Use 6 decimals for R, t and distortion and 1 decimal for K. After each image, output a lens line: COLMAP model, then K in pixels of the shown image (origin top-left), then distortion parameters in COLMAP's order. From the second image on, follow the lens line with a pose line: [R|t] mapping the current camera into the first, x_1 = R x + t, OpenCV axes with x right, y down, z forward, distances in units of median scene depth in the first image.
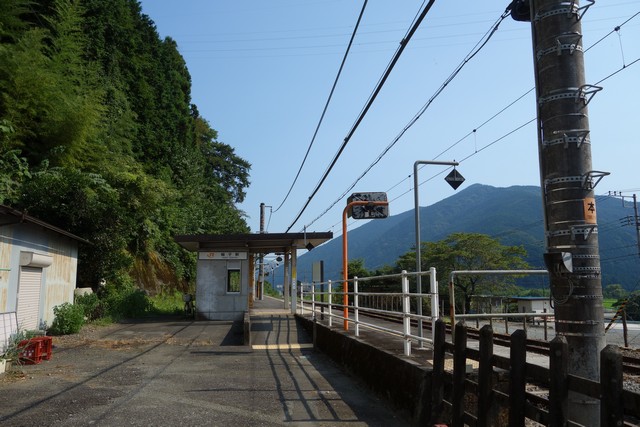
lens RADIAL K [[500.3, 0, 320.0], [0, 500.3, 213.2], [0, 0, 1]] dist [-0.005229, -0.003900]
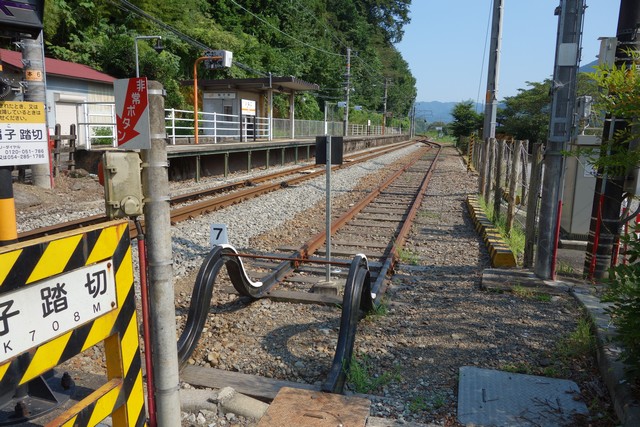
lens RADIAL K [[501.4, 0, 319.6], [0, 501.4, 213.7], [0, 0, 1]] dist [-0.004215, -0.003518]
pose [[0.920710, 0.090781, -0.379541, 0.203705], [0.030466, 0.952878, 0.301821, -0.004124], [0.389056, -0.289452, 0.874559, -0.058370]]
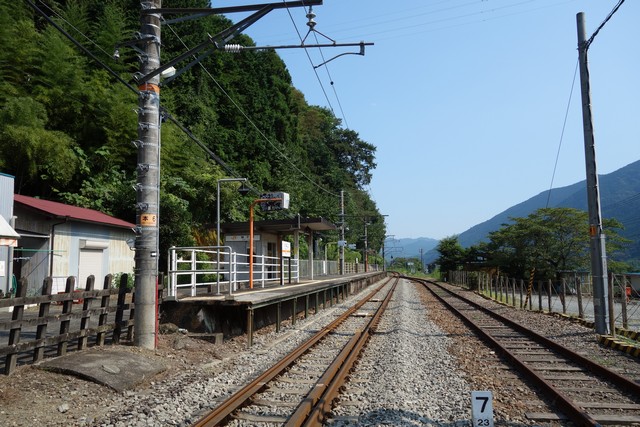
lens RADIAL K [[501.4, 0, 319.6], [0, 501.4, 213.7], [0, 0, 1]] dist [-0.004215, -0.003518]
pose [[0.949485, -0.036934, -0.311630, 0.139807], [0.050547, 0.998083, 0.035717, -0.005359], [0.309713, -0.049665, 0.949532, -0.062693]]
